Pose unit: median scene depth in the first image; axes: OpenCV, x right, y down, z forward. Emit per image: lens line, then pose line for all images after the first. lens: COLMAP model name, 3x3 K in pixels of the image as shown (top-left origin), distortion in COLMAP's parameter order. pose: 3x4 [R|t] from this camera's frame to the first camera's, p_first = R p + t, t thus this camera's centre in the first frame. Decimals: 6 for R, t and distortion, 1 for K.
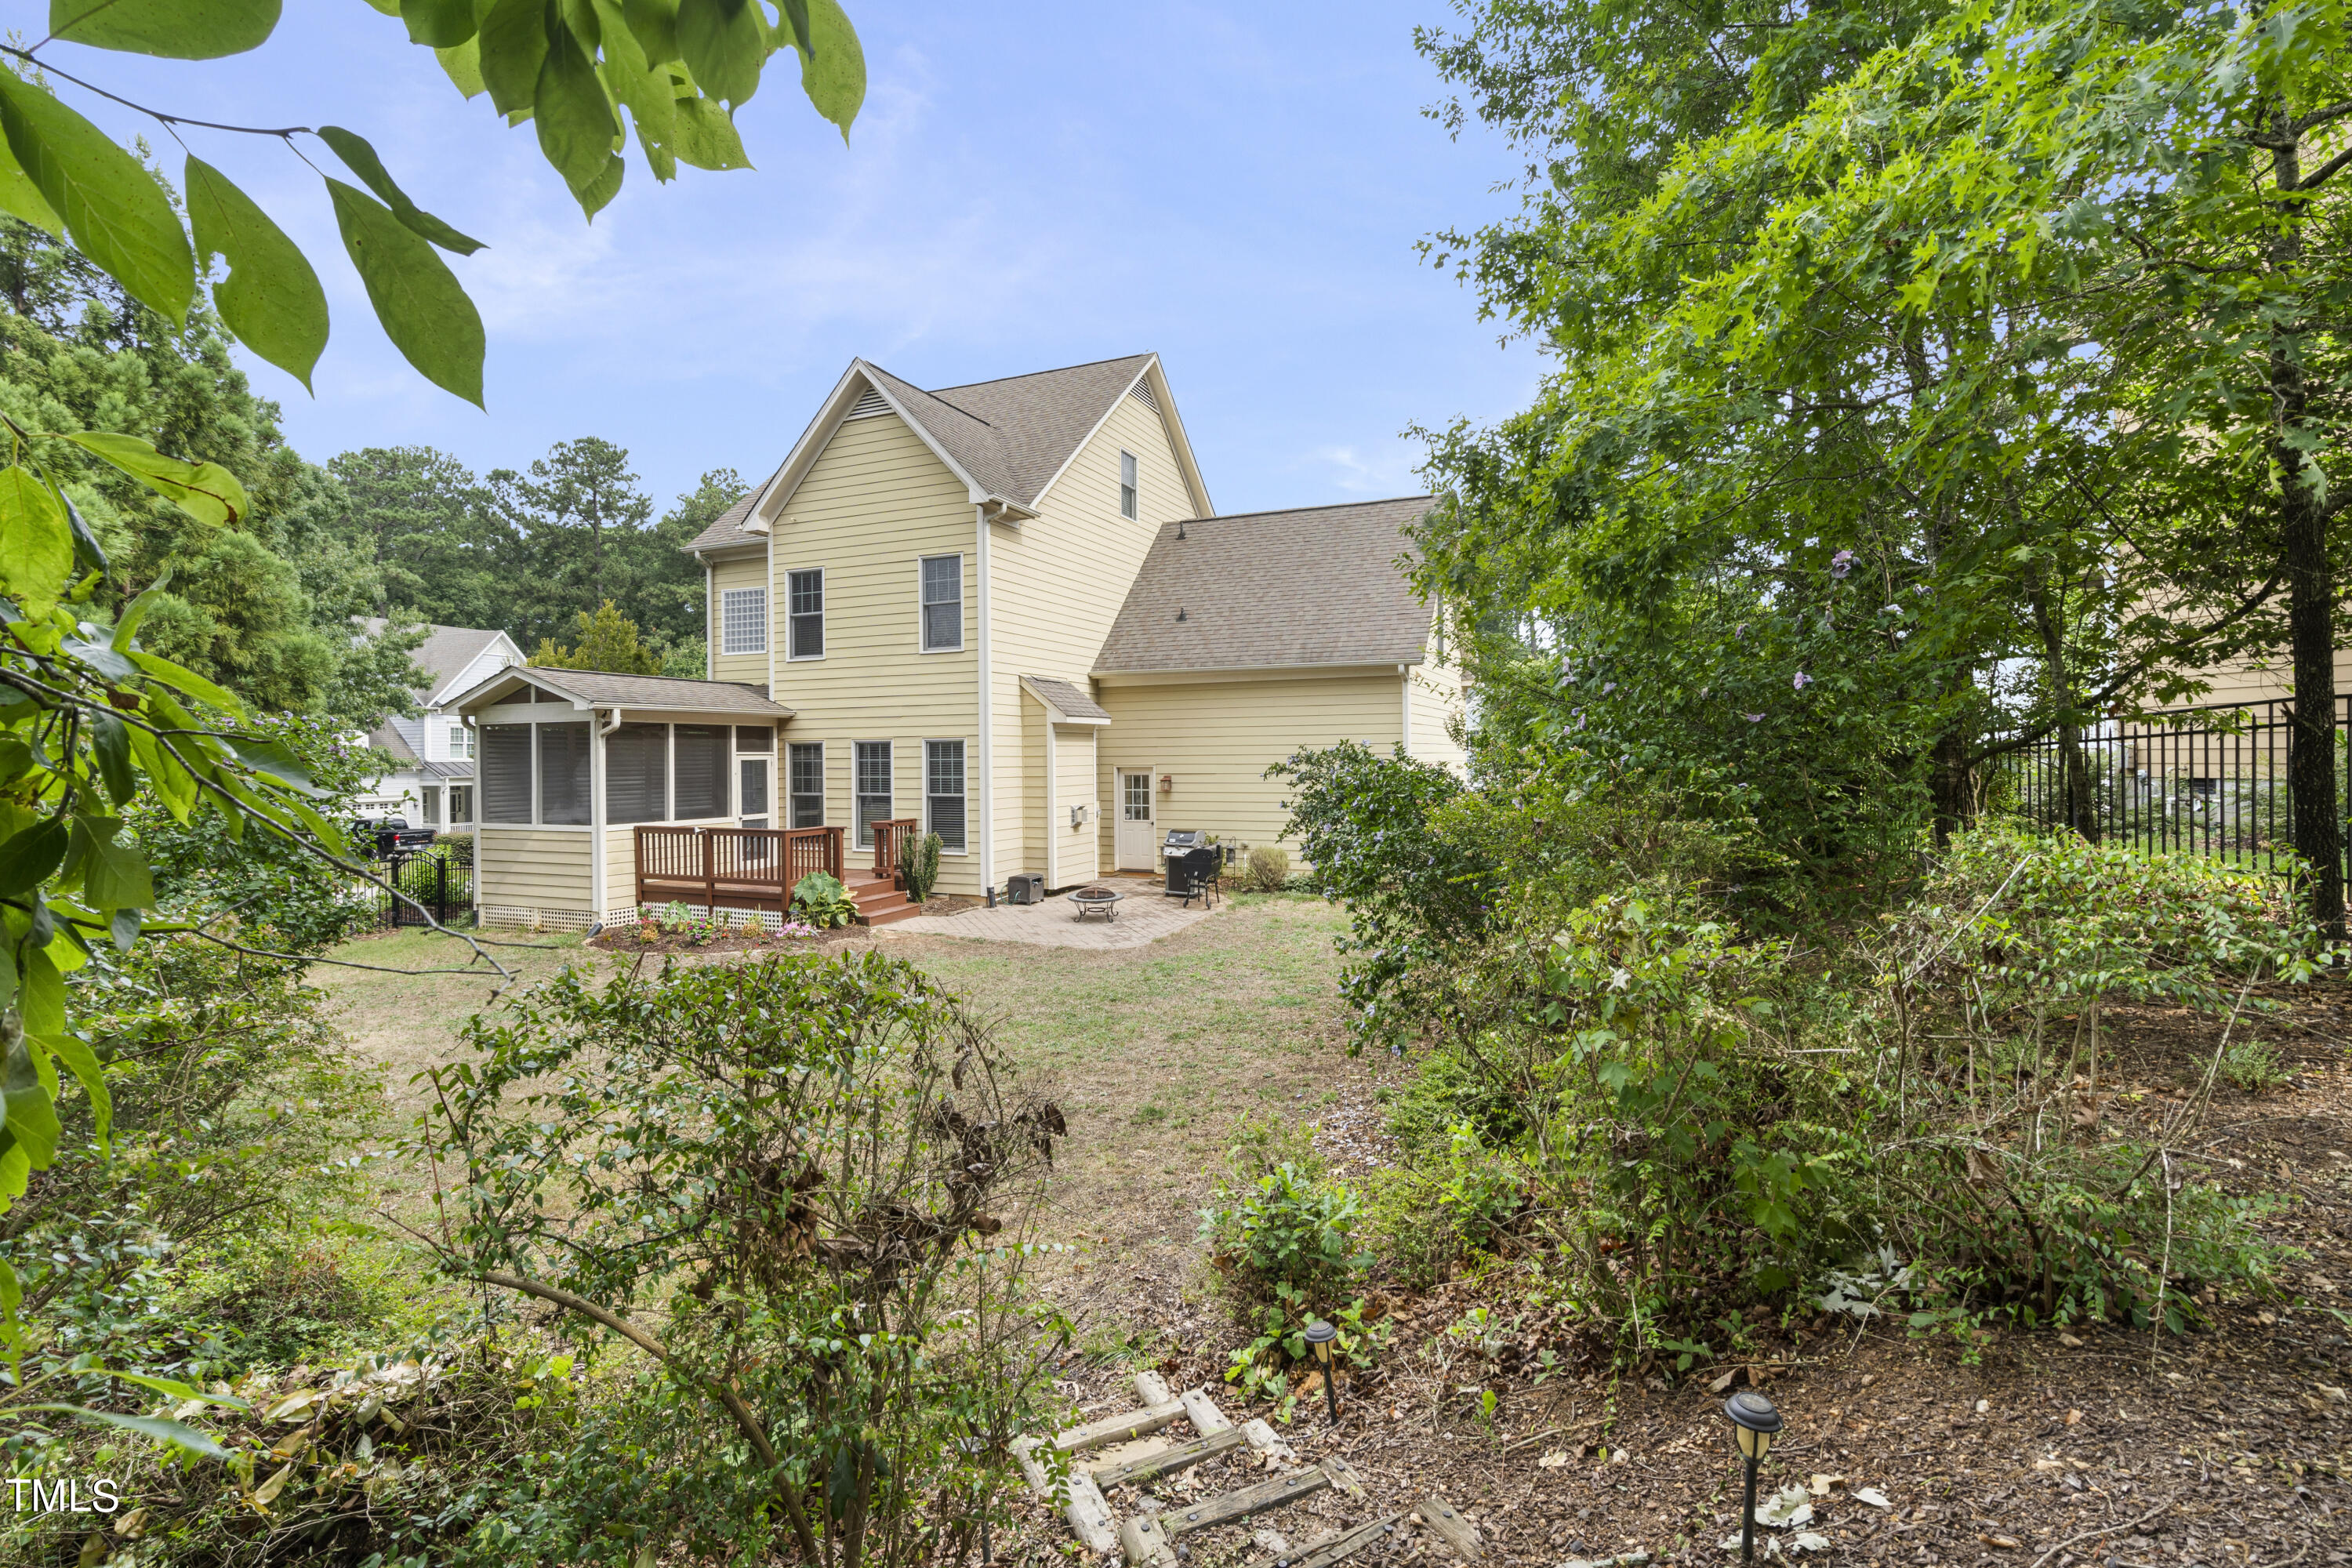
lens RADIAL K [[1065.9, 0, 1167.0], [0, 1065.9, 766.9], [0, 0, 1]] dist [-0.008172, 0.002423]
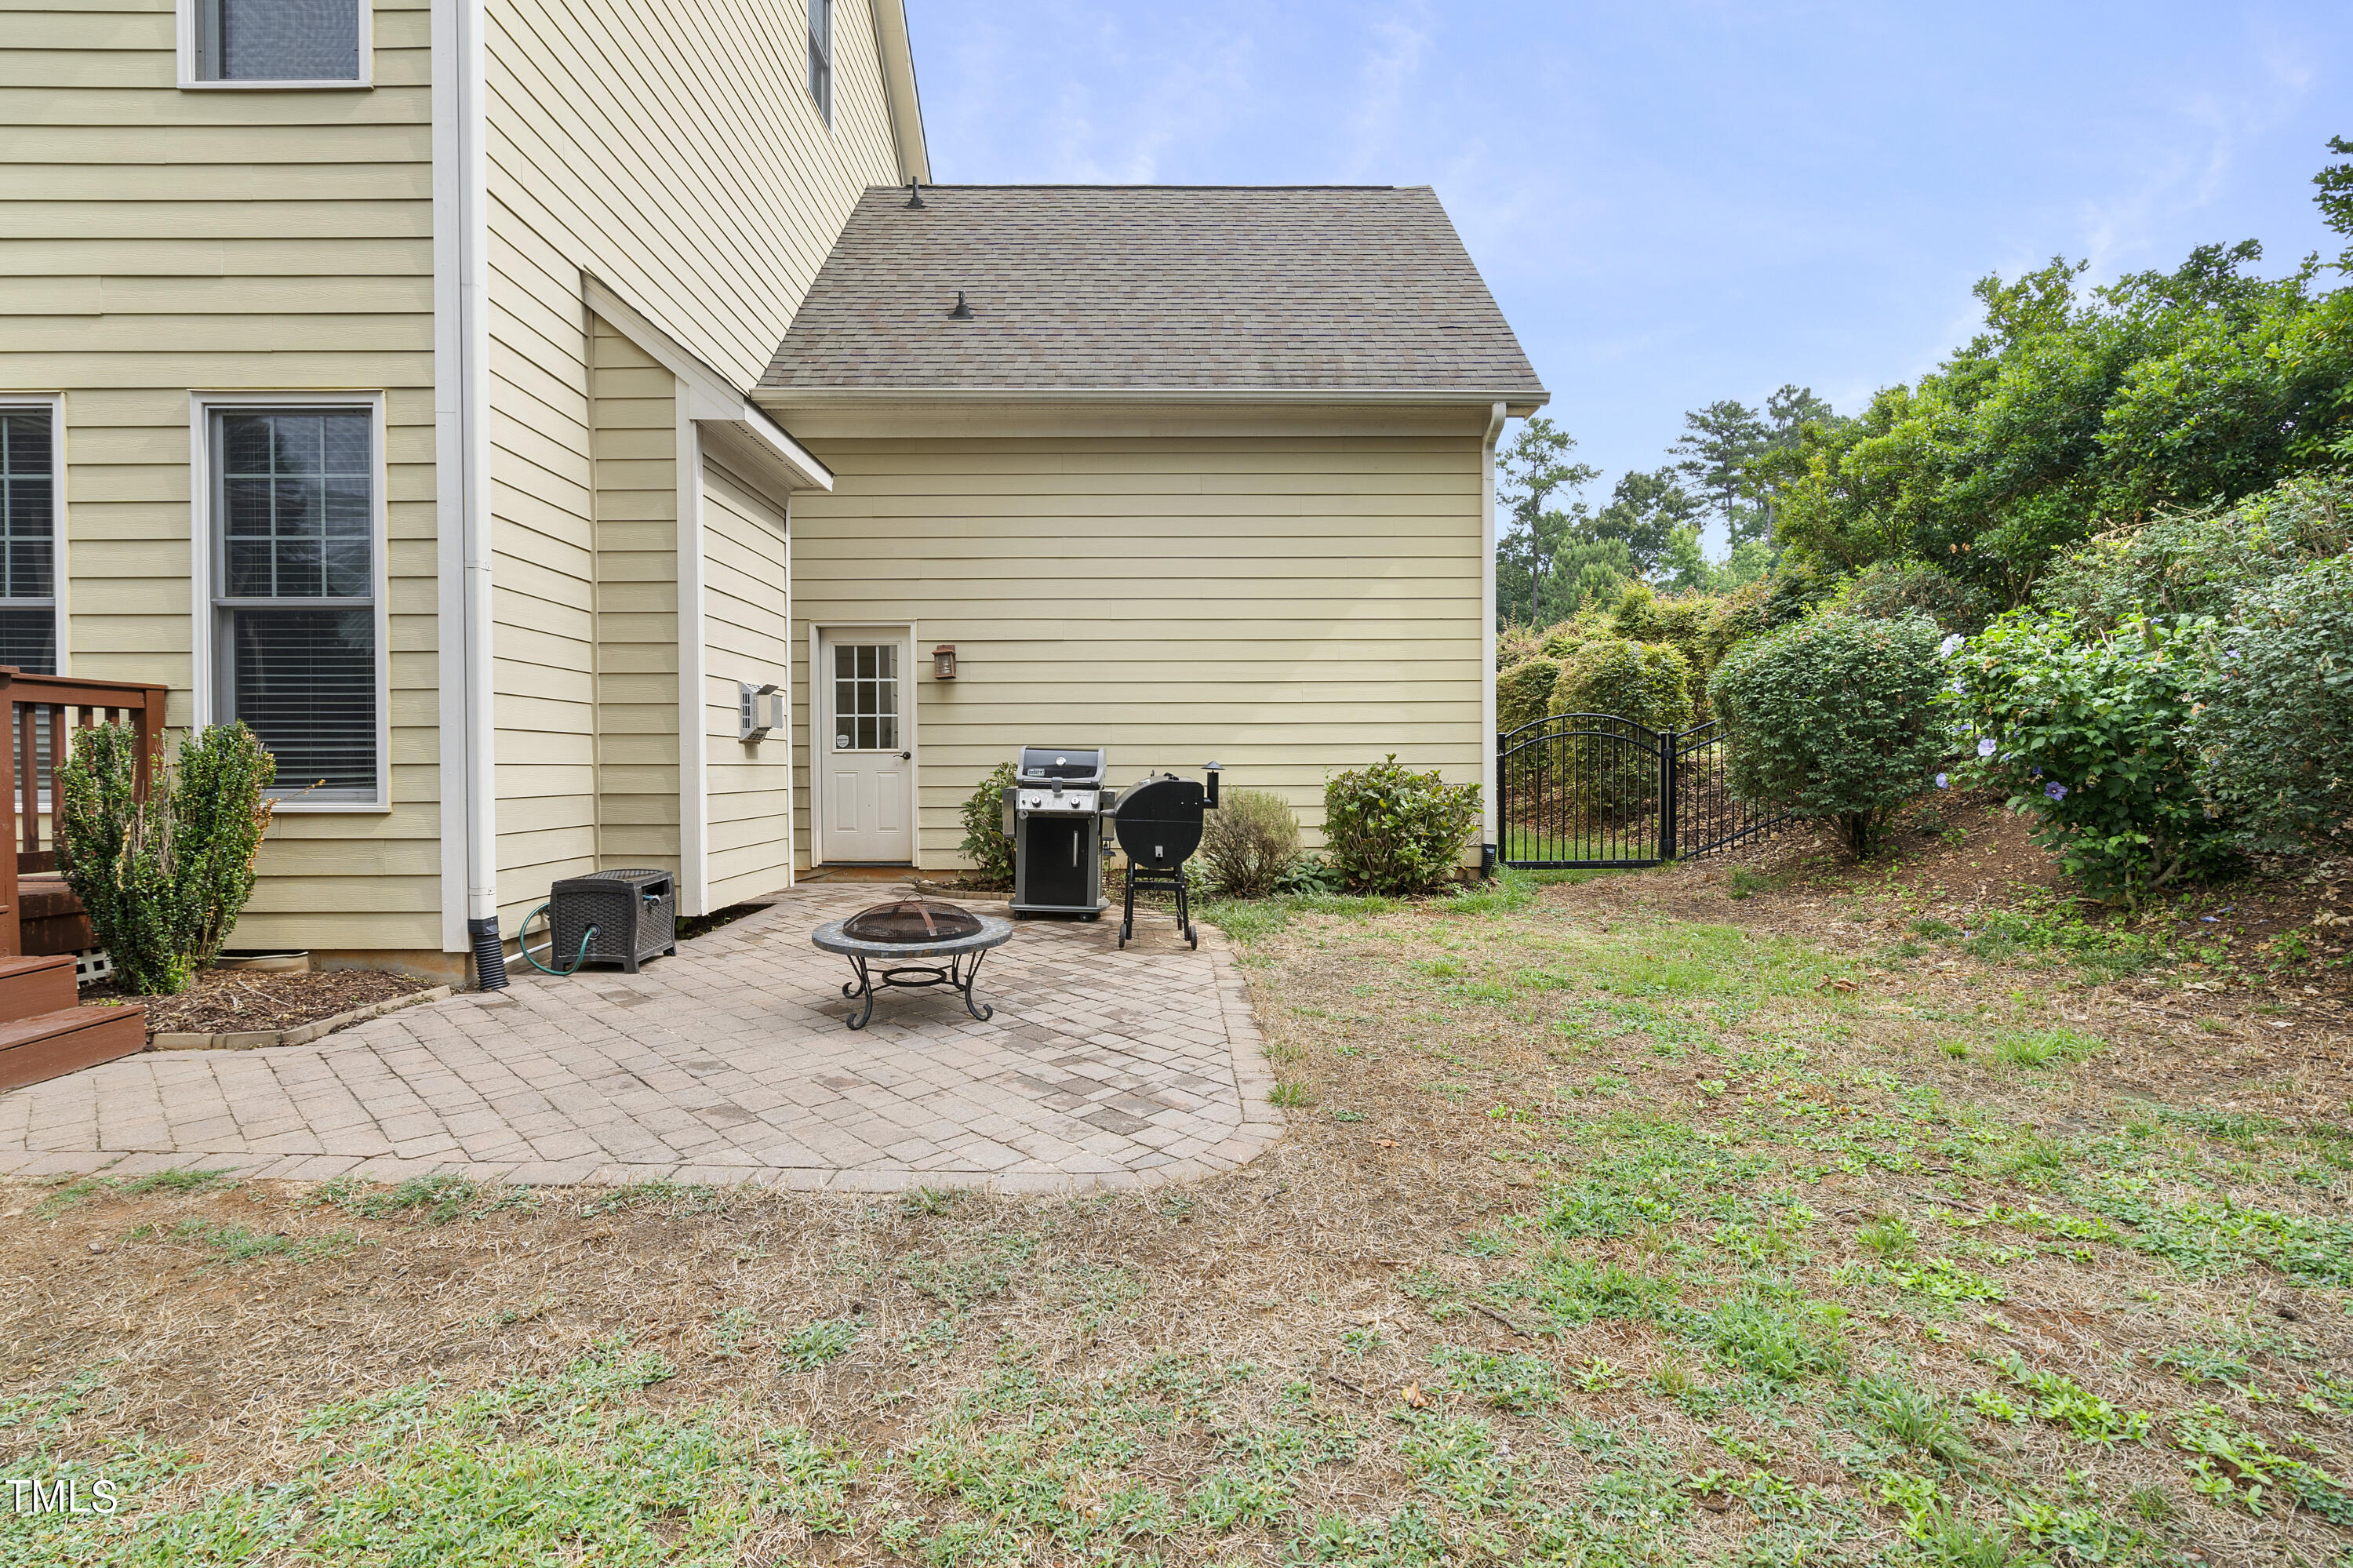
lens RADIAL K [[1066.4, 0, 1163.4], [0, 1066.4, 785.1], [0, 0, 1]] dist [-0.008172, 0.002423]
pose [[0.912970, -0.001132, 0.408026, -0.109034], [-0.001338, 0.999982, 0.005768, 0.070961], [-0.408025, -0.005812, 0.912952, 0.630373]]
